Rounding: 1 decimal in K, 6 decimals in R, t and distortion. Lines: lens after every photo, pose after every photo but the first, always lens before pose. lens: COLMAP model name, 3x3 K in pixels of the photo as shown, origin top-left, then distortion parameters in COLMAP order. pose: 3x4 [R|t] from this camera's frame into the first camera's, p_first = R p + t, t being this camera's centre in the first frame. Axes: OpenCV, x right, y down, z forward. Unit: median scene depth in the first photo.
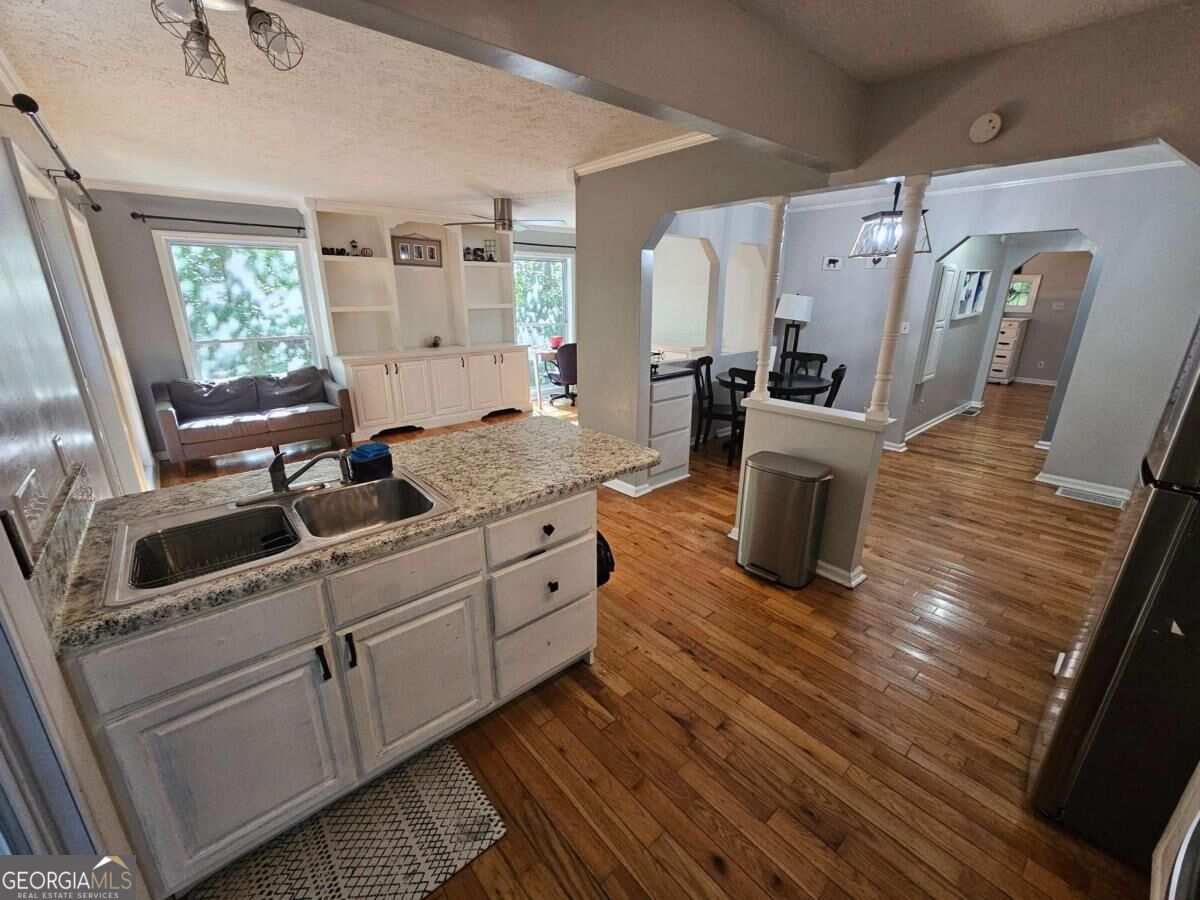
lens RADIAL K [[495.1, 0, 597.2], [0, 495.1, 451.9], [0, 0, 1]] dist [-0.002689, -0.000083]
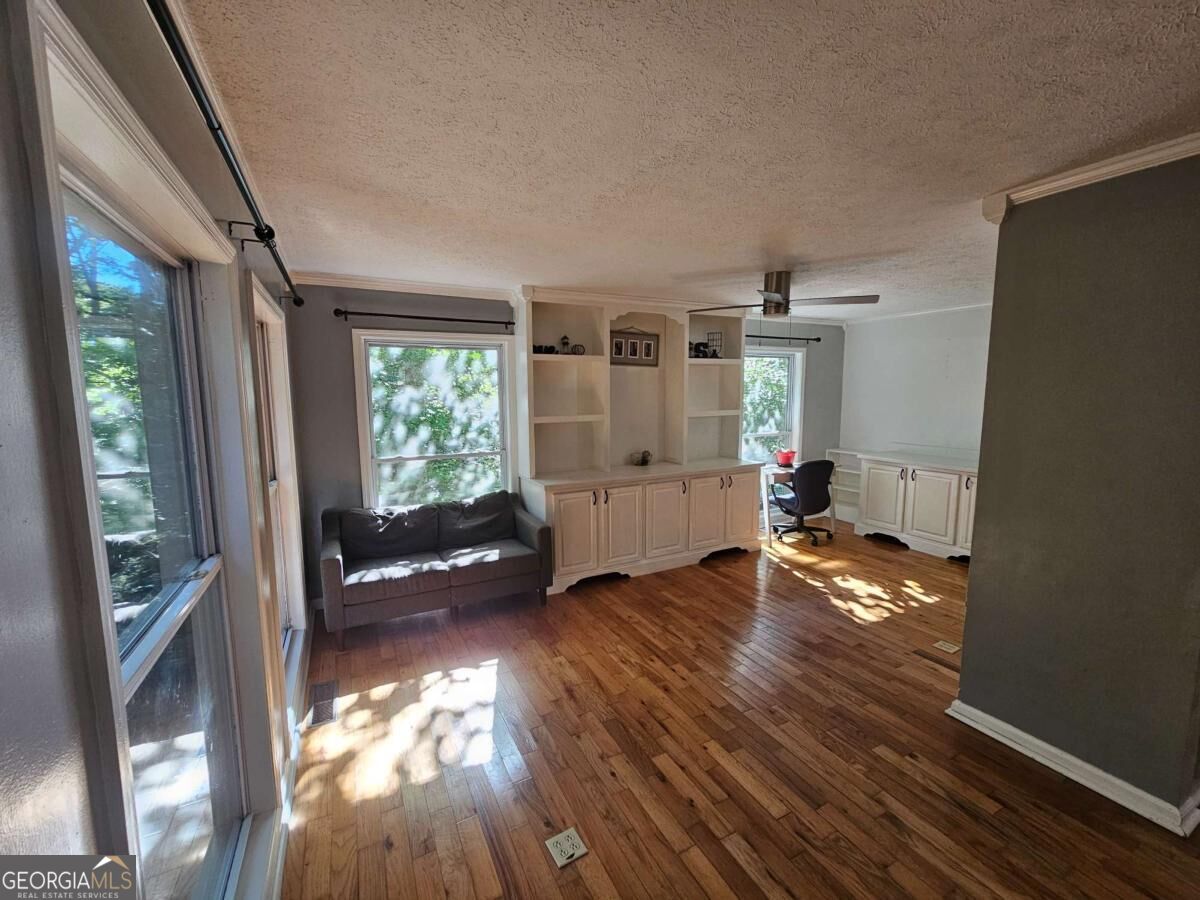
lens RADIAL K [[495.1, 0, 597.2], [0, 495.1, 451.9], [0, 0, 1]] dist [-0.002689, -0.000083]
pose [[0.973210, 0.018674, -0.229159, -0.262577], [-0.061412, 0.981597, -0.180821, -0.103662], [0.221565, 0.190050, 0.956447, 0.286260]]
